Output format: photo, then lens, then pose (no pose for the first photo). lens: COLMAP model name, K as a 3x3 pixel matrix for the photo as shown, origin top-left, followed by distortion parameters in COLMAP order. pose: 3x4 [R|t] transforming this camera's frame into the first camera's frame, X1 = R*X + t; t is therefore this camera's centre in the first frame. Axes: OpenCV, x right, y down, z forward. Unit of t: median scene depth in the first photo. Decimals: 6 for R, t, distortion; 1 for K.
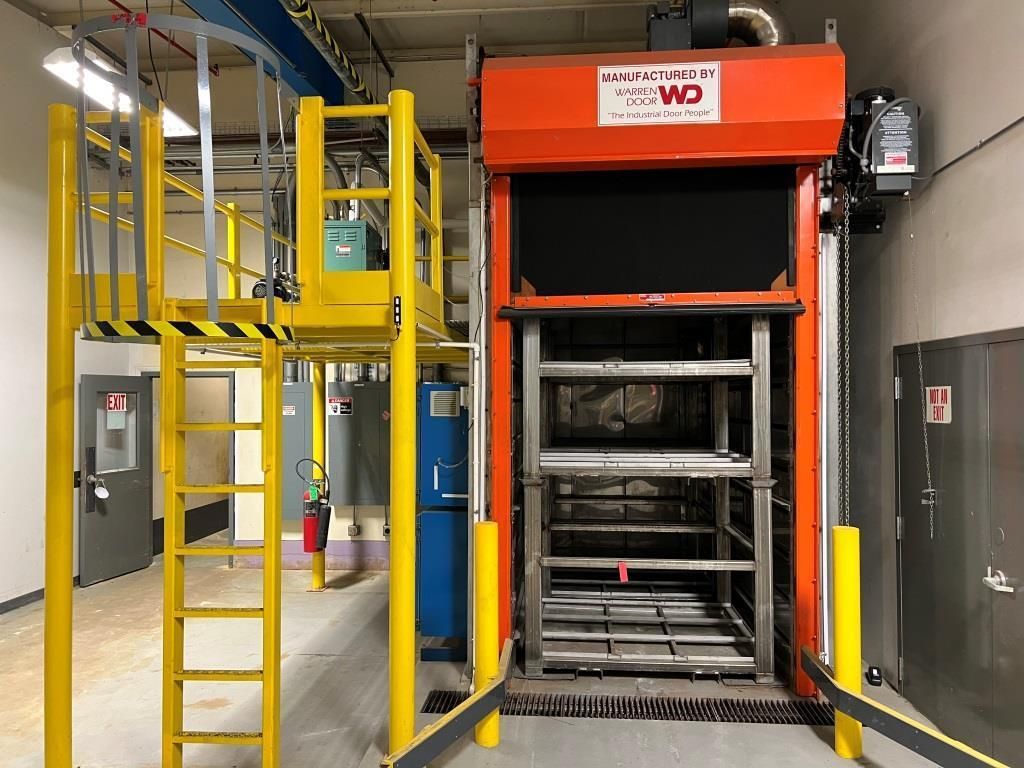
lens RADIAL K [[768.3, 0, 513.0], [0, 768.3, 386.1], [0, 0, 1]] dist [0.059937, -0.071305]
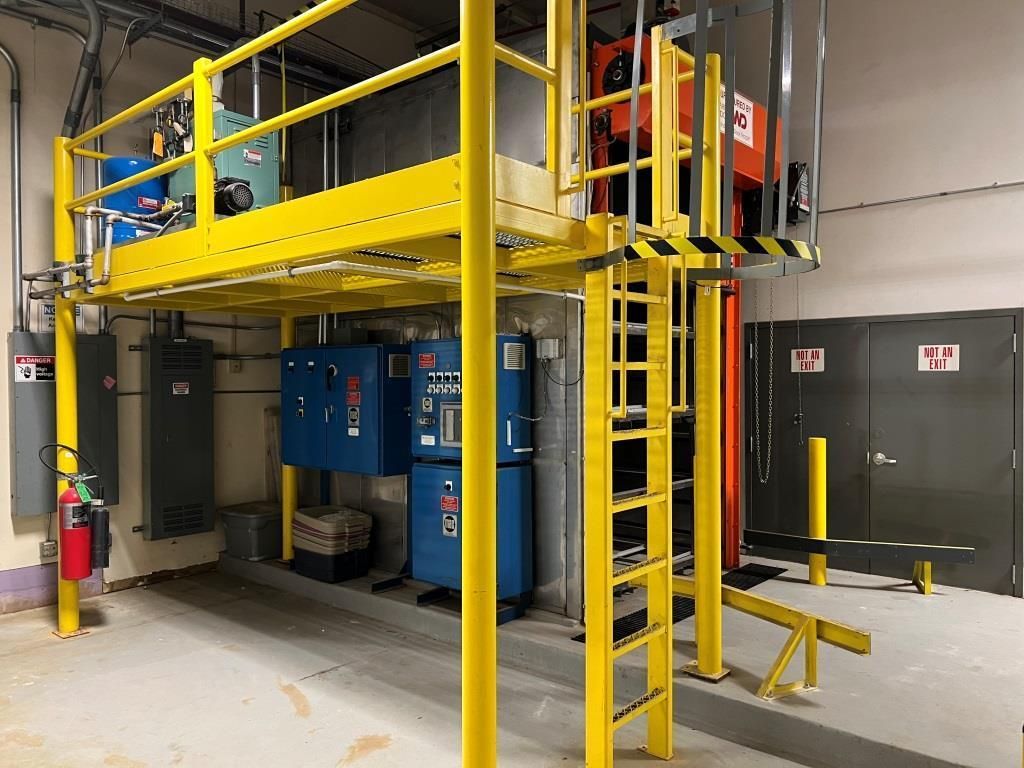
lens RADIAL K [[768.3, 0, 513.4], [0, 768.3, 386.6], [0, 0, 1]] dist [0.059937, -0.071305]
pose [[0.596588, -0.007594, 0.802512, -0.808385], [-0.008738, 0.999835, 0.015956, 0.042523], [-0.802500, -0.016531, 0.596423, 0.395947]]
